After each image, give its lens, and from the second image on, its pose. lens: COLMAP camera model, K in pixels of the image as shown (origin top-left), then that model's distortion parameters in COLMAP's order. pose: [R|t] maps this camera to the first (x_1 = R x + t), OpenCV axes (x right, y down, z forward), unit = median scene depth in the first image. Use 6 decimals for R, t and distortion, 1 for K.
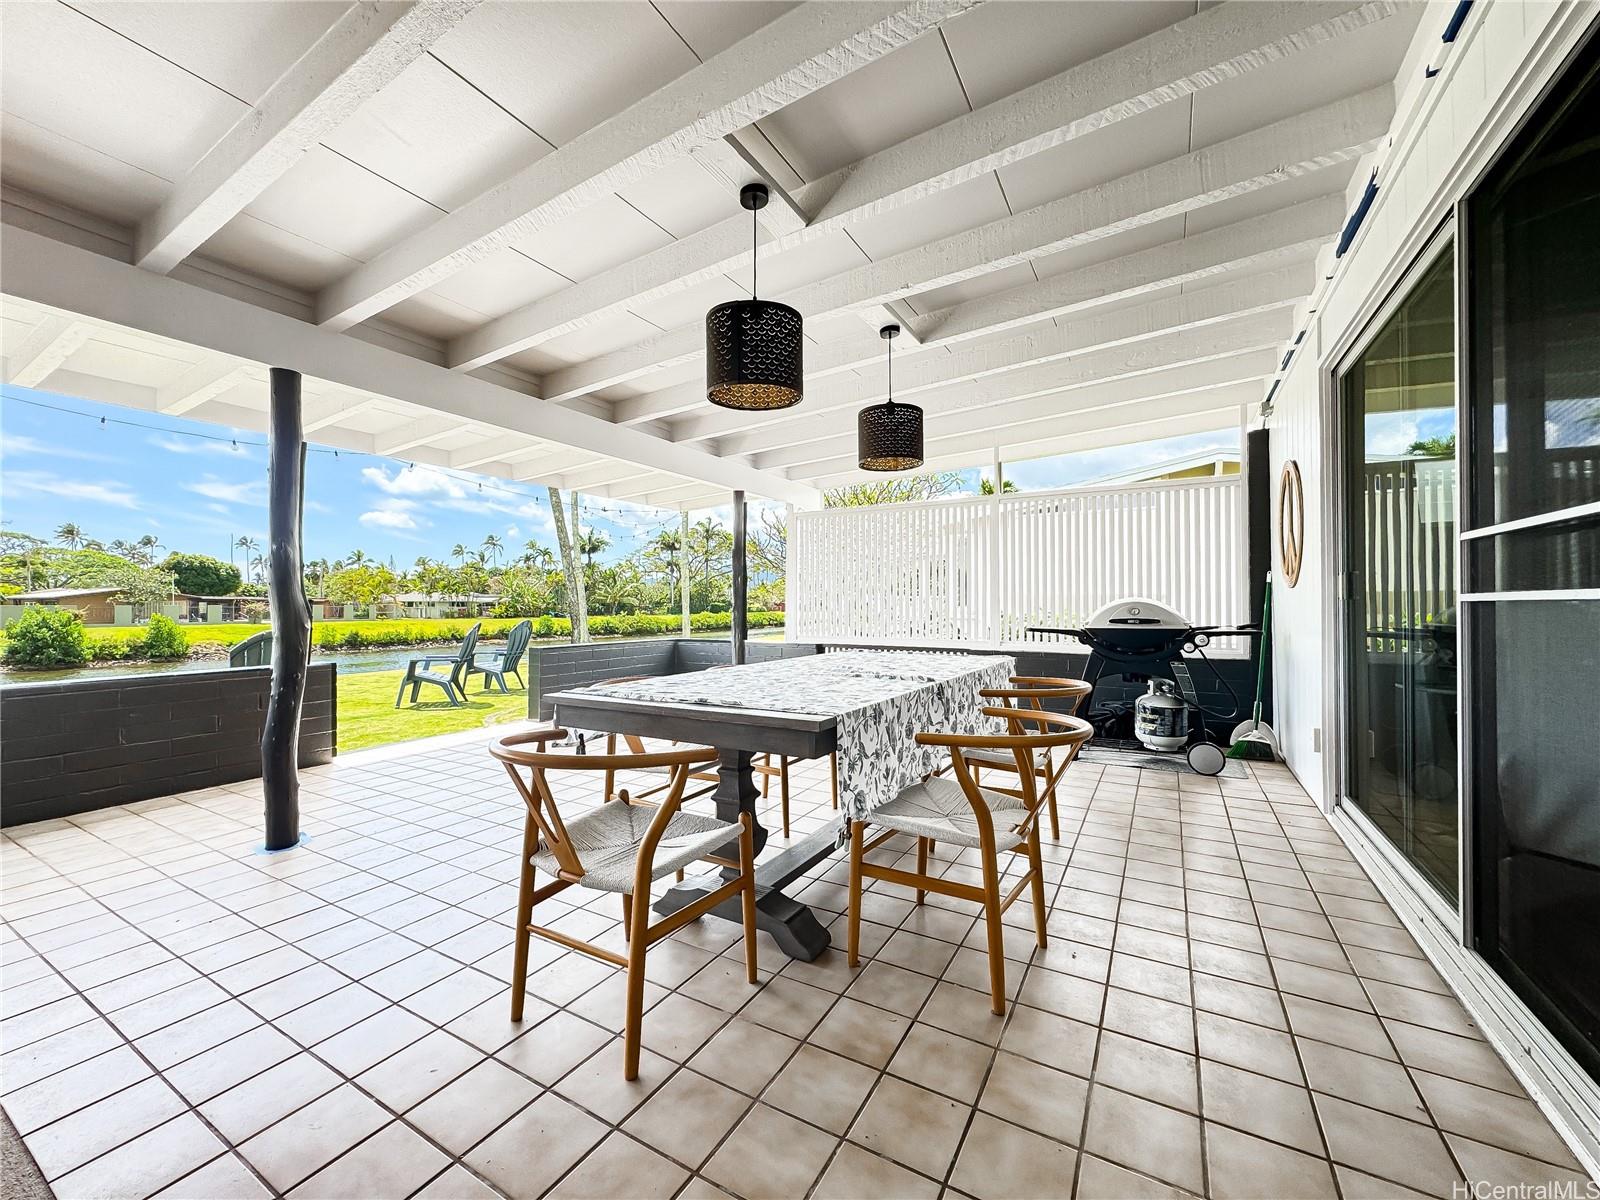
lens RADIAL K [[632.0, 0, 802.3], [0, 632.0, 592.4], [0, 0, 1]] dist [-0.001445, 0.000071]
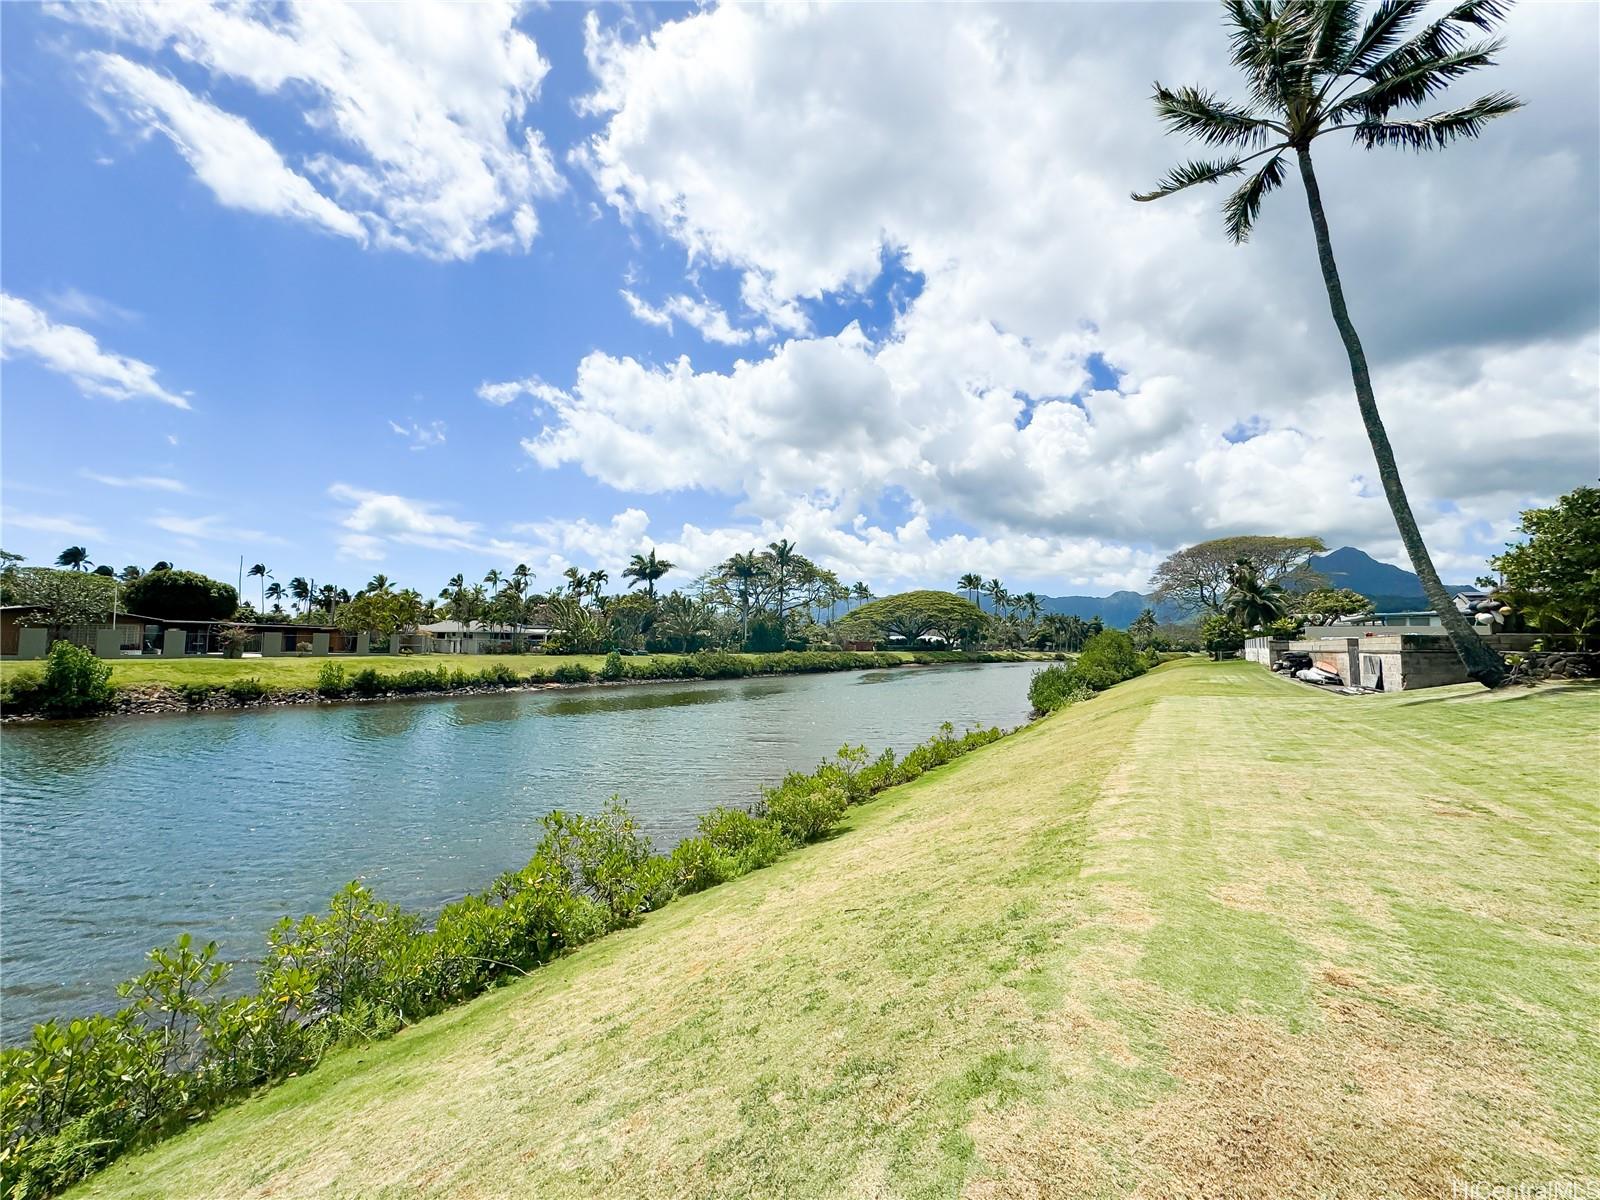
lens RADIAL K [[634.7, 0, 812.1], [0, 634.7, 594.0], [0, 0, 1]] dist [-0.008130, 0.001127]
pose [[0.999856, 0.010149, -0.013579, -0.168989], [-0.010954, 0.998104, -0.060561, 0.011221], [0.012939, 0.060701, 0.998072, 0.244387]]
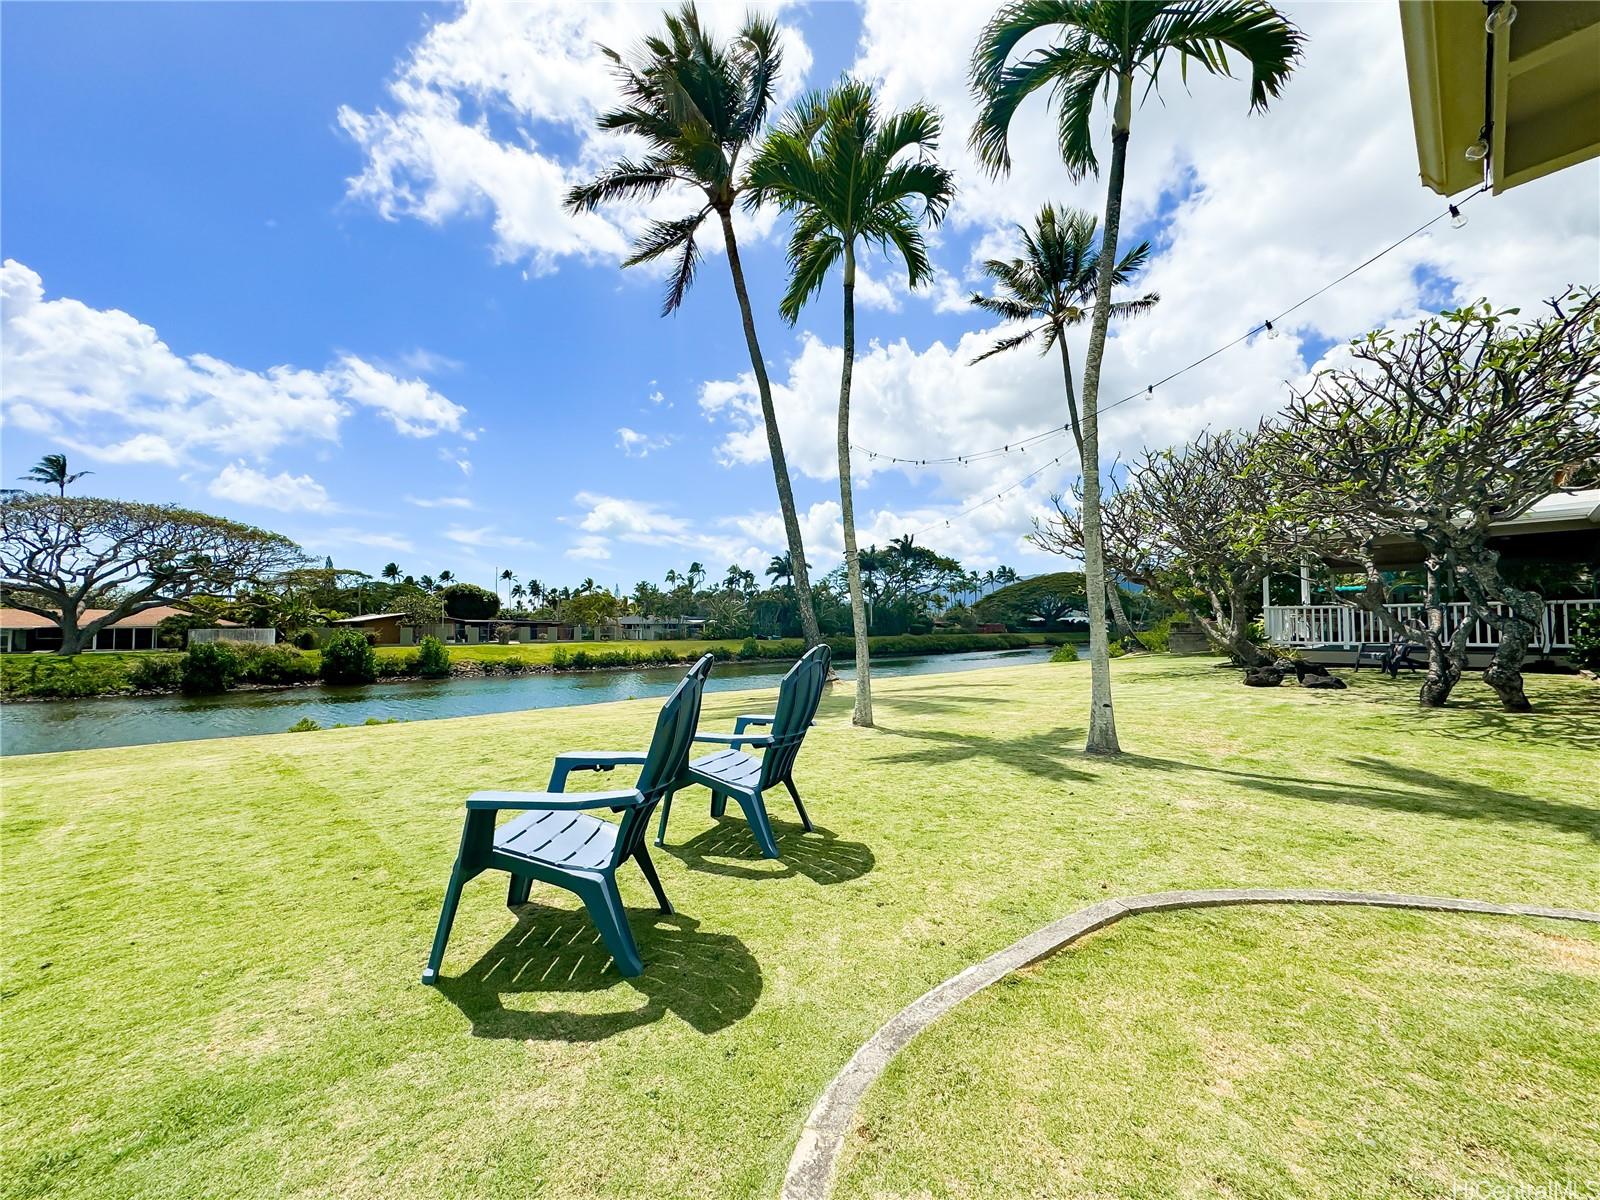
lens RADIAL K [[634.7, 0, 809.9], [0, 634.7, 583.0], [0, 0, 1]] dist [-0.008130, 0.001127]
pose [[0.959989, -0.023099, -0.279082, -0.038230], [0.009204, 0.998656, -0.050998, 0.003643], [0.279885, 0.046389, 0.958912, 0.073595]]
